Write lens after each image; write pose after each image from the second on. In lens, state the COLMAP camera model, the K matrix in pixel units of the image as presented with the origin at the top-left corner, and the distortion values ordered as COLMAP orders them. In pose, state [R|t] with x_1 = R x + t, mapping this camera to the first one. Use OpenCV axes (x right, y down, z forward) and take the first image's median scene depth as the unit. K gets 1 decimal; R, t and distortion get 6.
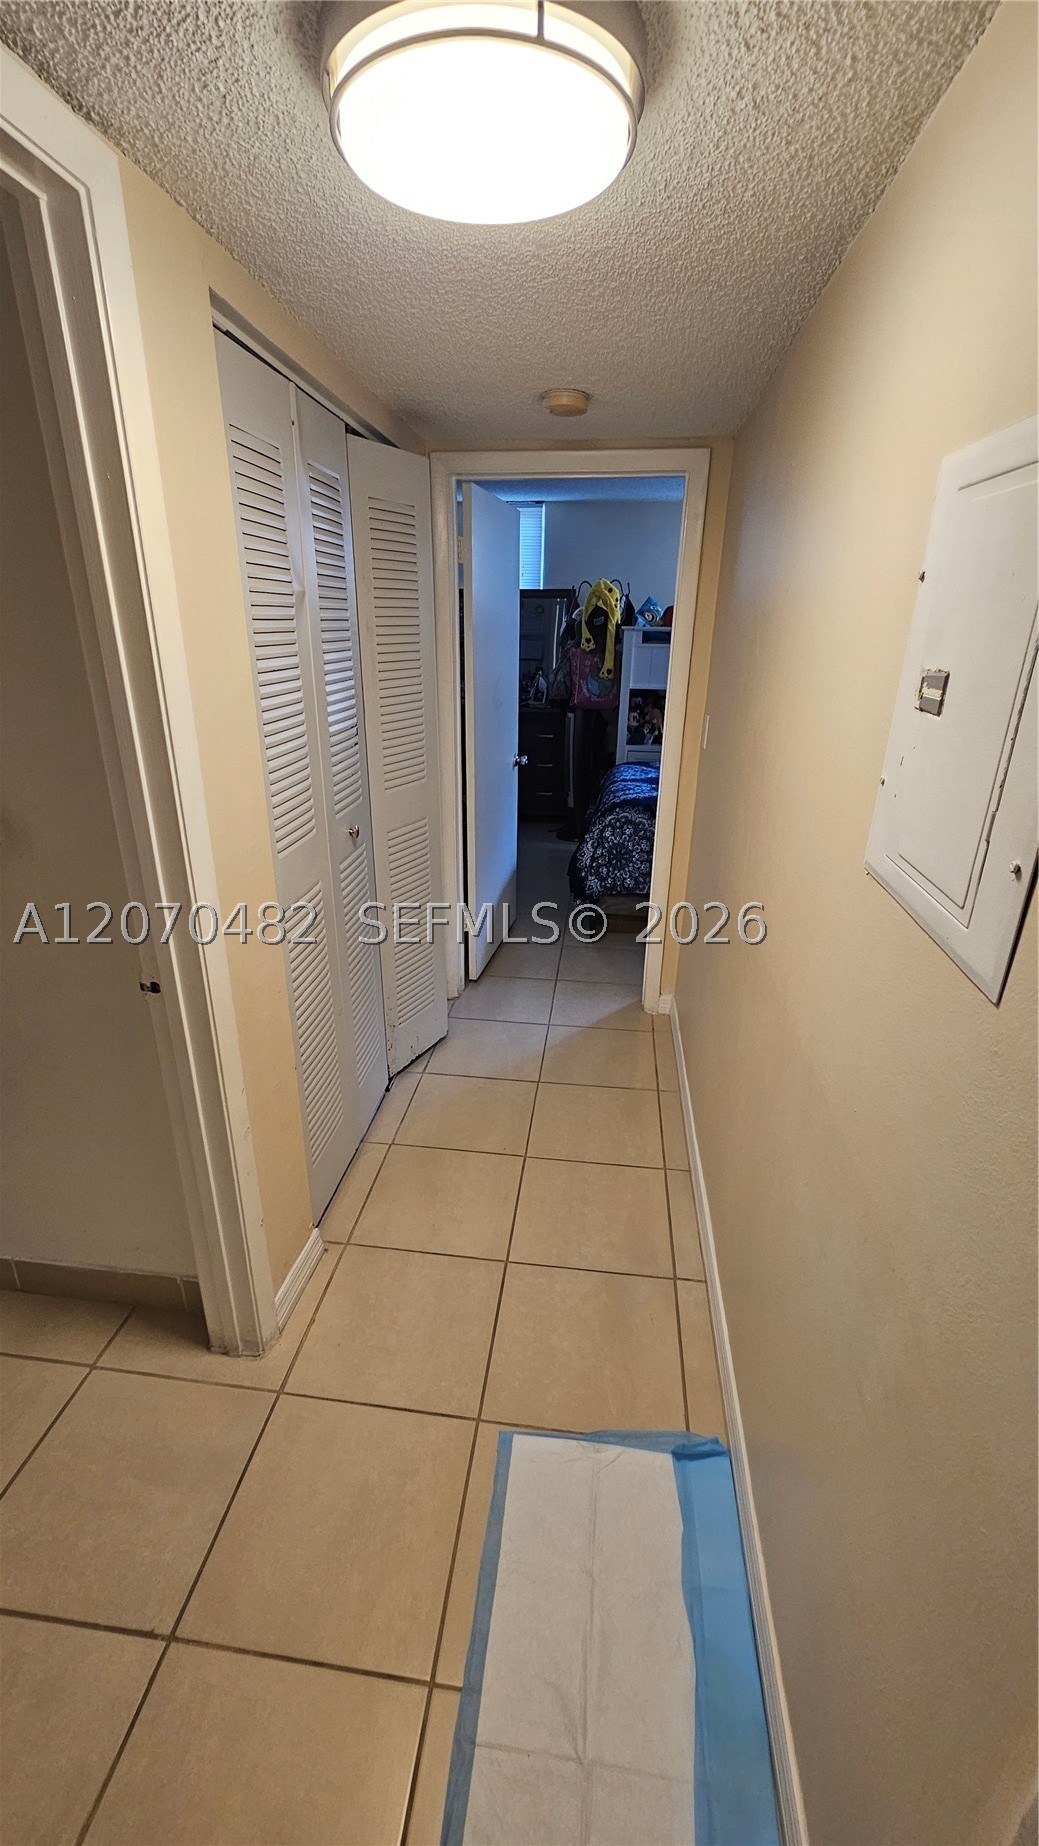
lens RADIAL K [[759.6, 0, 514.3], [0, 759.6, 923.6], [0, 0, 1]] dist [0.000012, -0.000188]
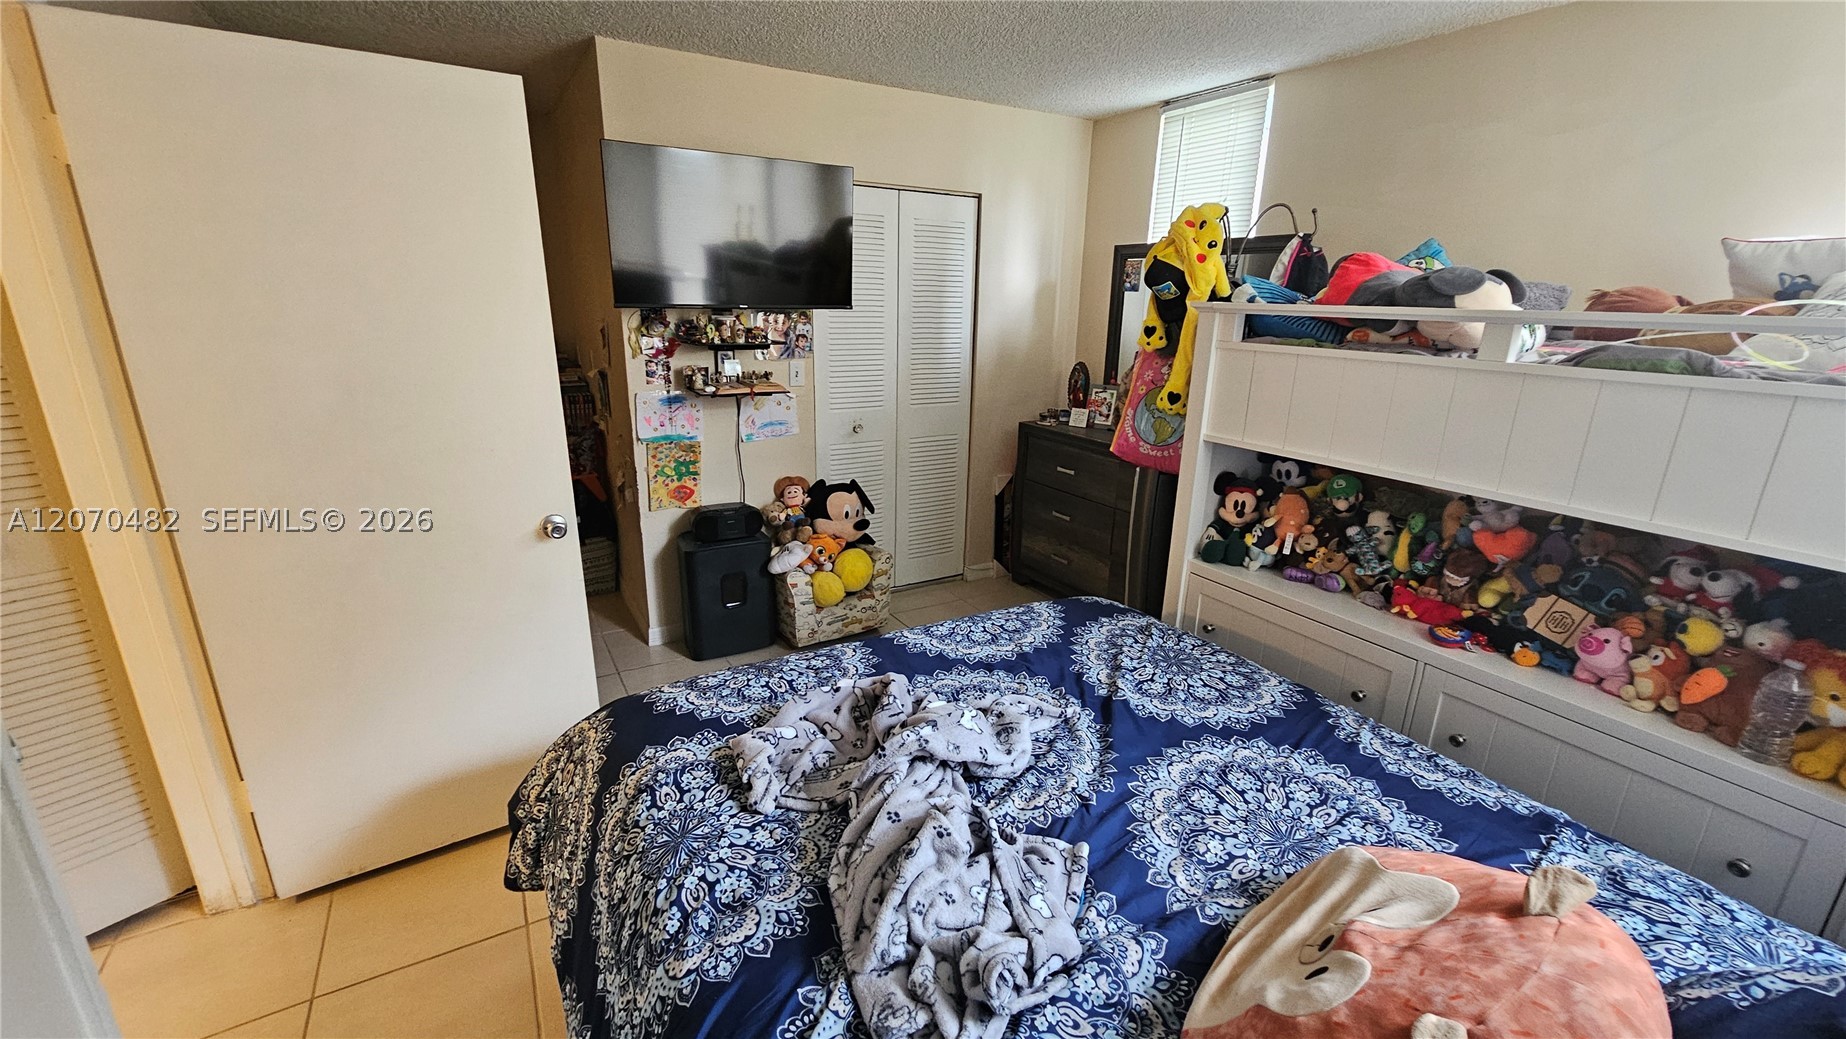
lens RADIAL K [[759.6, 0, 923.0], [0, 759.6, 519.5], [0, 0, 1]] dist [0.000012, -0.000188]
pose [[0.606295, 0.228633, -0.761665, 0.399430], [-0.307524, 0.950675, 0.040576, -0.233775], [0.733373, 0.209629, 0.646700, 0.607401]]
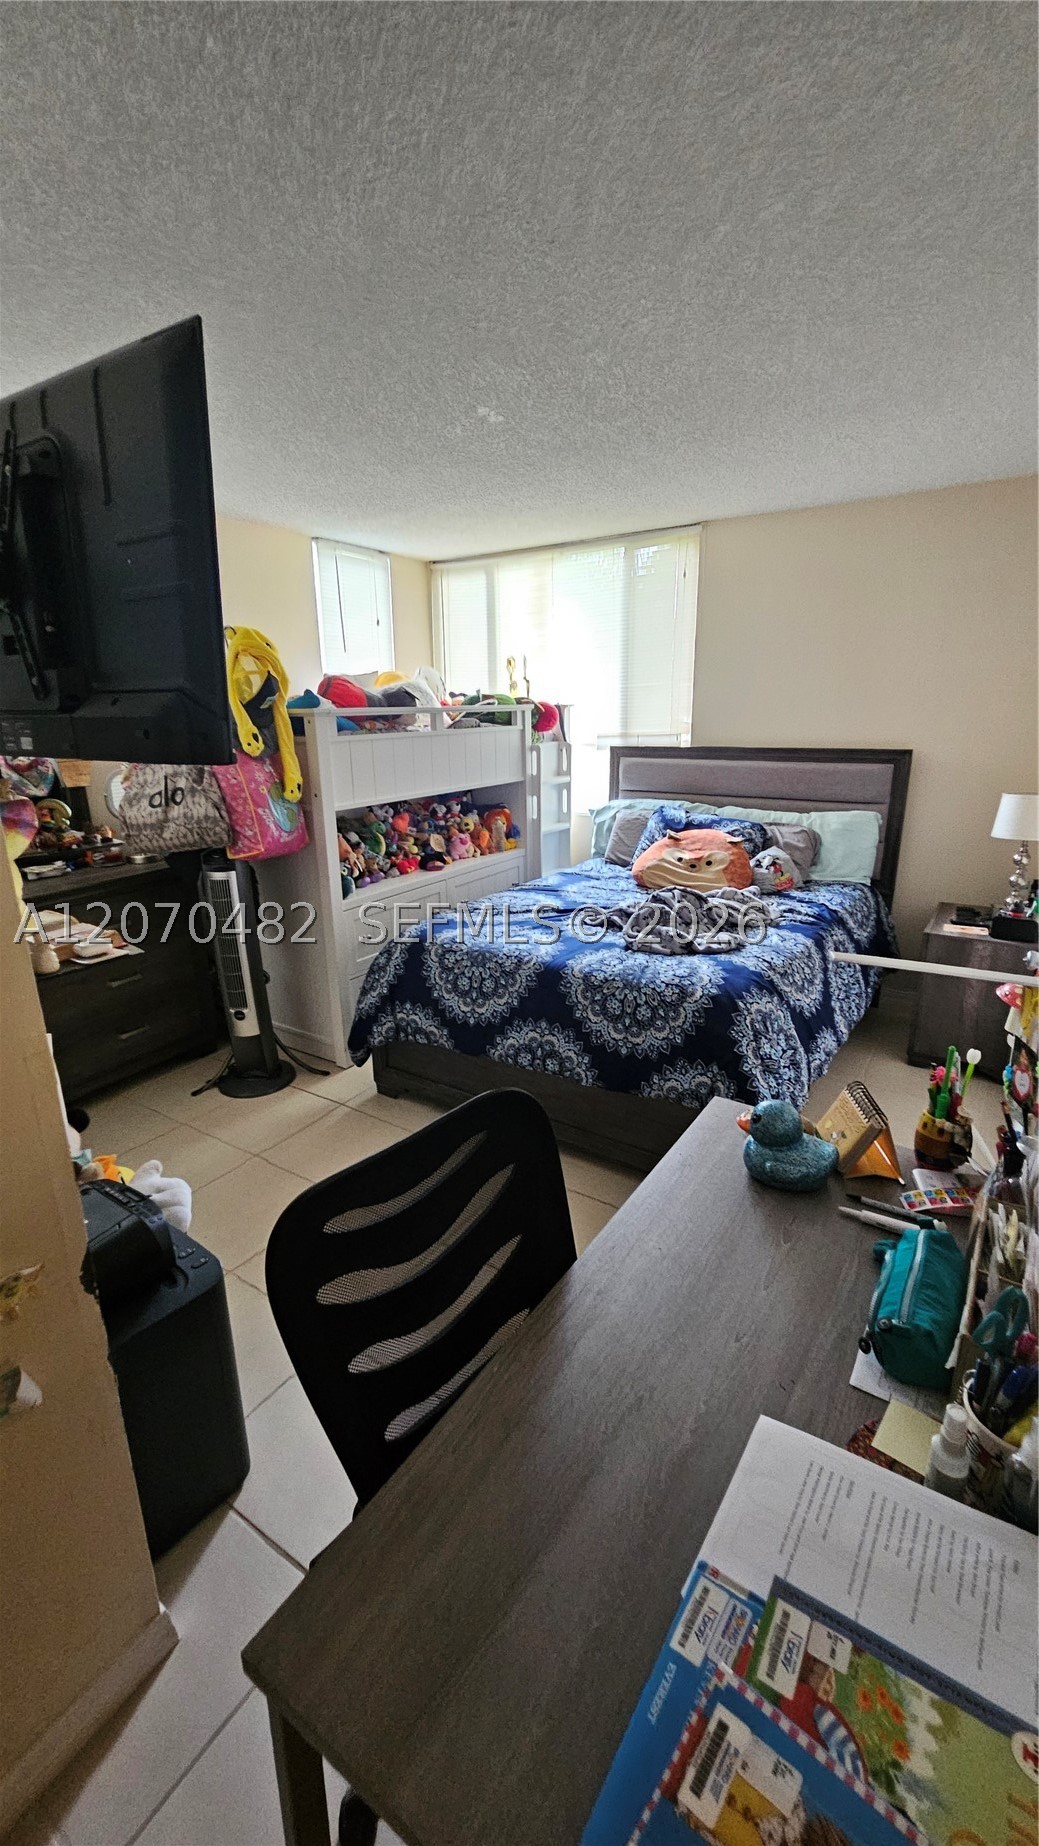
lens RADIAL K [[764.7, 0, 512.6], [0, 764.7, 929.1], [0, 0, 1]] dist [0.002528, 0.000334]
pose [[0.459720, -0.268031, 0.846650, -0.305660], [0.350070, 0.930864, 0.104607, -0.237076], [-0.816154, 0.248297, 0.521767, 0.598722]]
